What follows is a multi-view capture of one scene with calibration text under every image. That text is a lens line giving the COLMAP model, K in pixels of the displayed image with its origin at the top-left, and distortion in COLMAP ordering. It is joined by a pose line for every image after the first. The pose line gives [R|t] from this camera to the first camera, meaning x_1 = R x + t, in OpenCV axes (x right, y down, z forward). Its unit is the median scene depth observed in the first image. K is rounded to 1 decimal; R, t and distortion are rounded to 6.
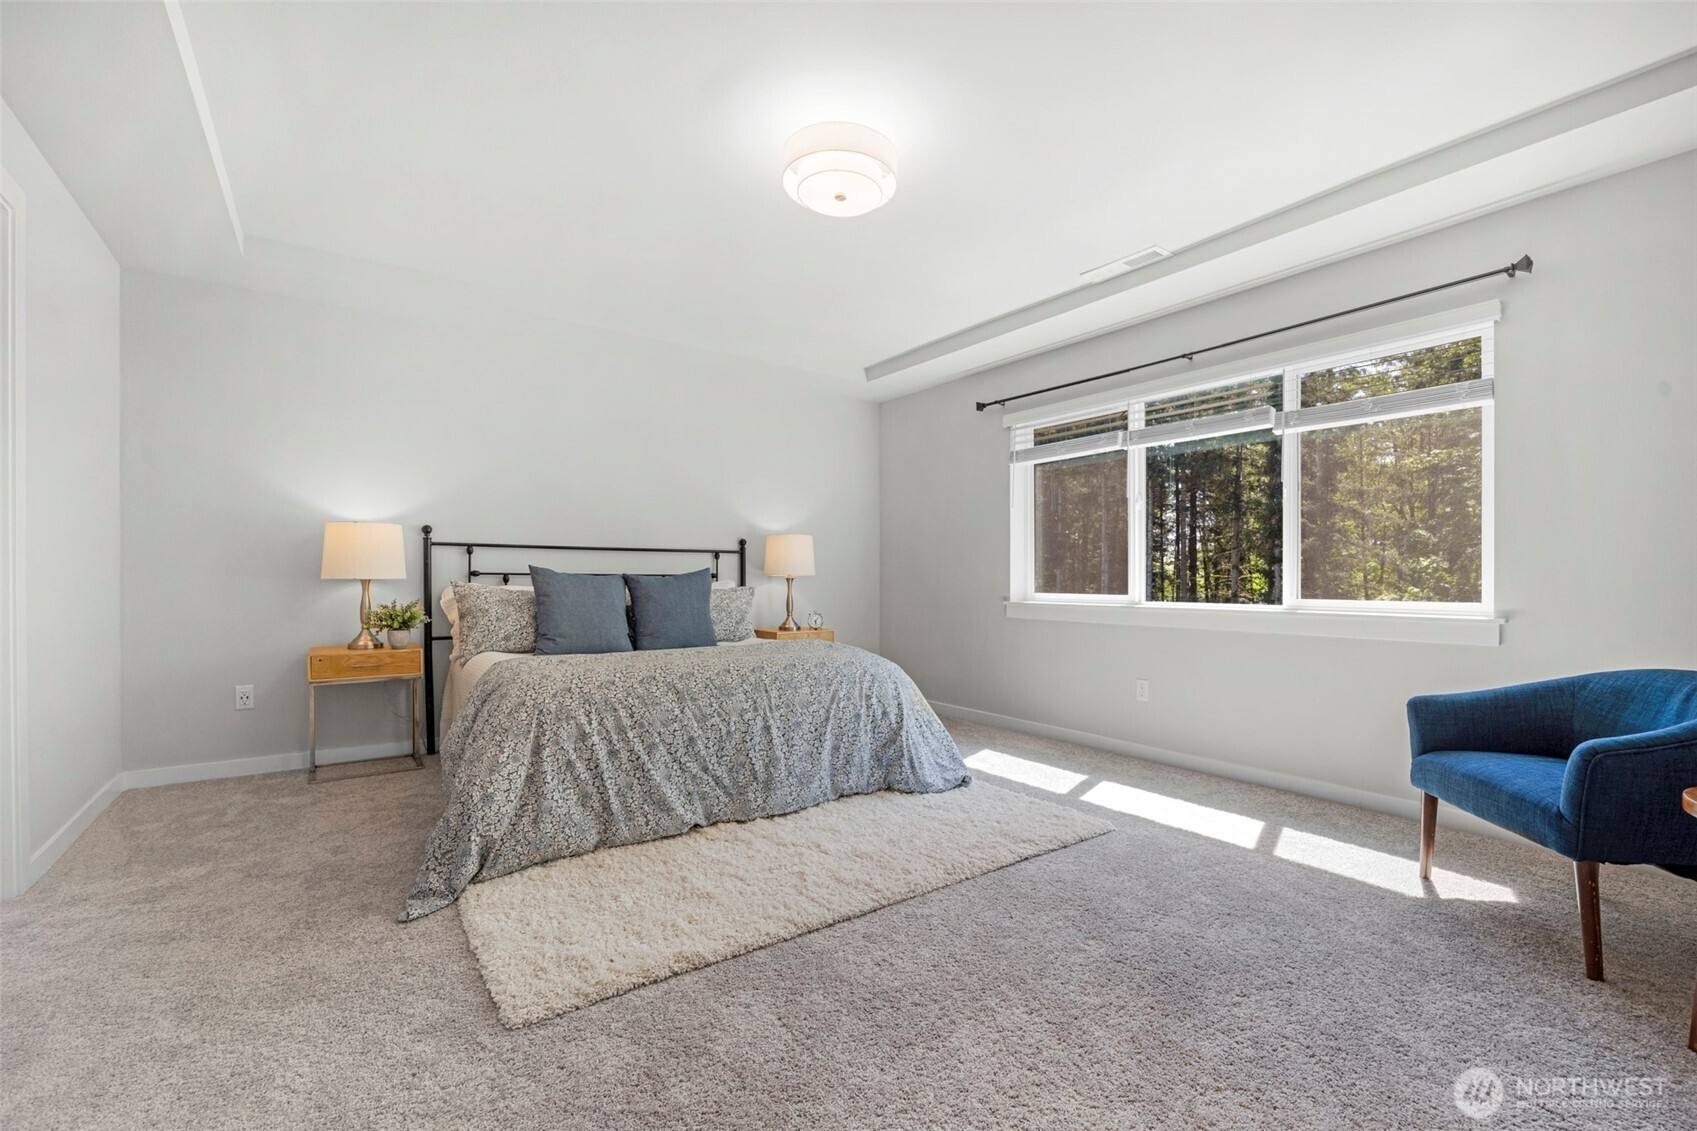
lens RADIAL K [[736.9, 0, 848.5], [0, 736.9, 565.5], [0, 0, 1]] dist [-0.000428, -0.000229]
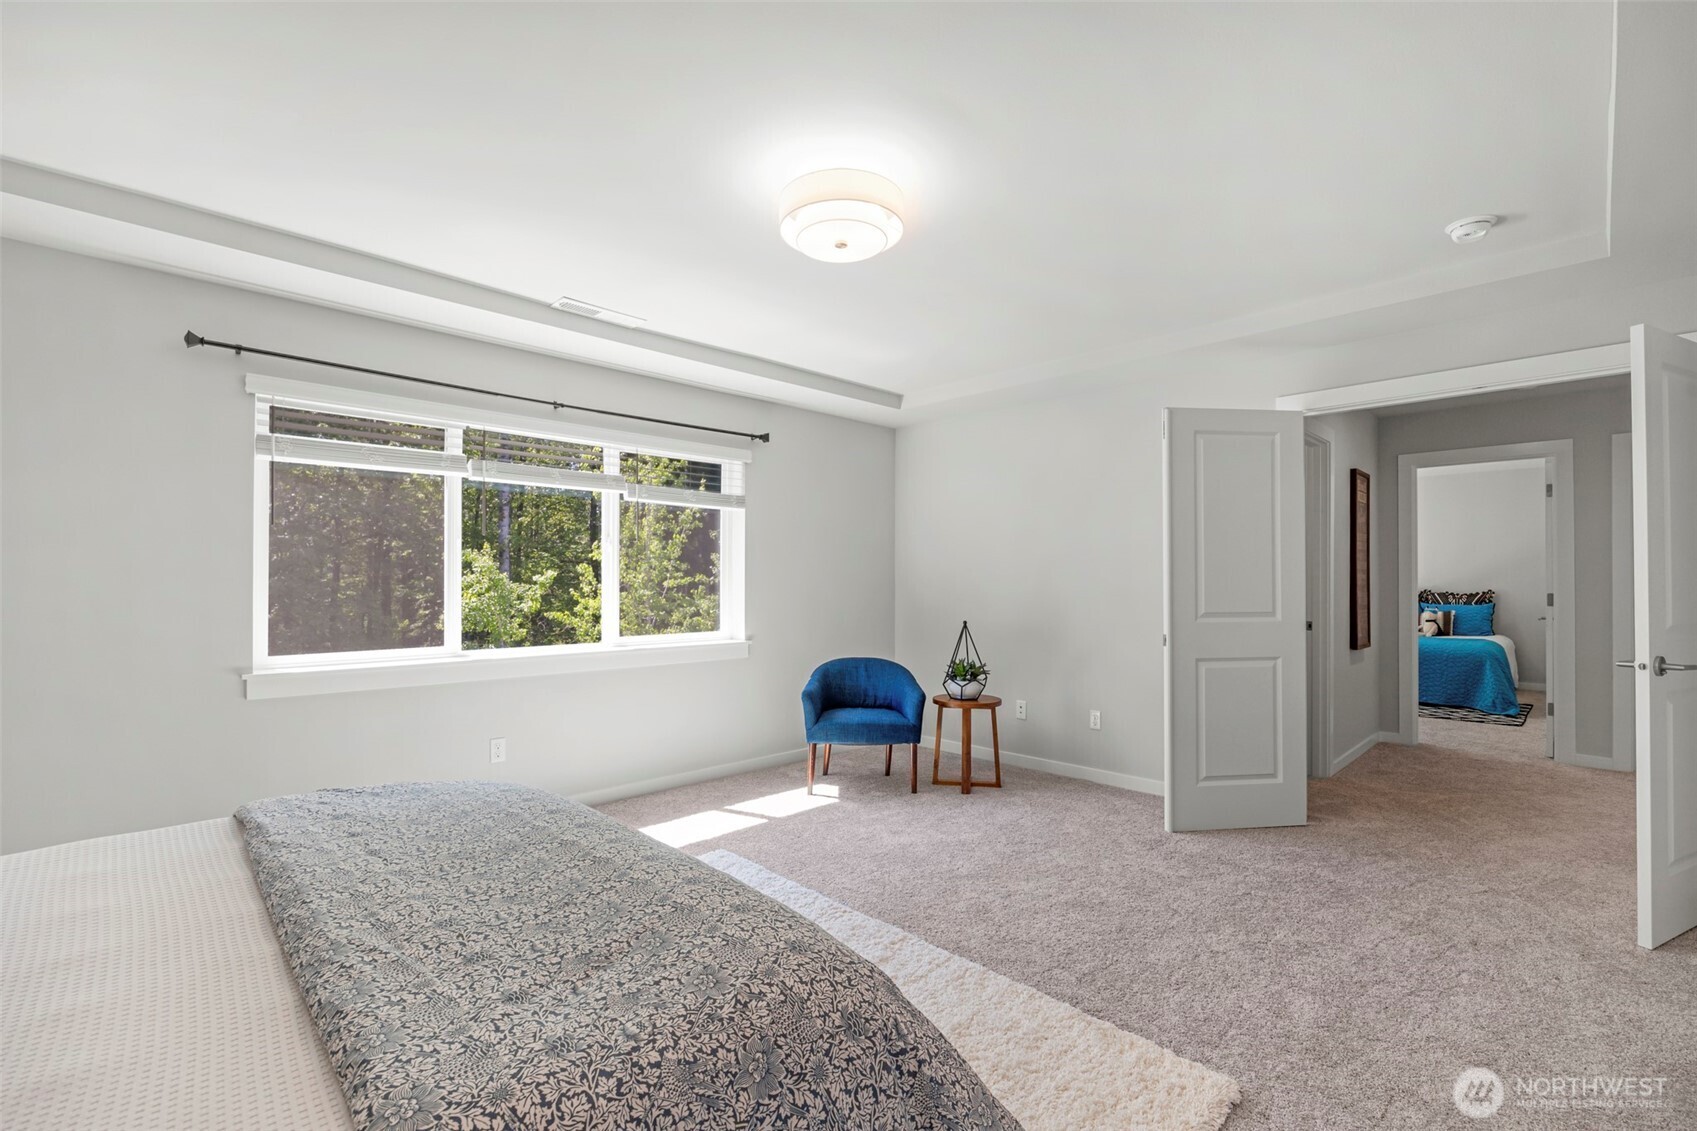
lens RADIAL K [[736.9, 0, 848.5], [0, 736.9, 565.5], [0, 0, 1]] dist [-0.000428, -0.000229]
pose [[-0.156769, 0.032974, 0.987085, -0.596535], [-0.004845, 0.999405, -0.034155, -0.030451], [-0.987623, -0.010137, -0.156516, 0.760546]]
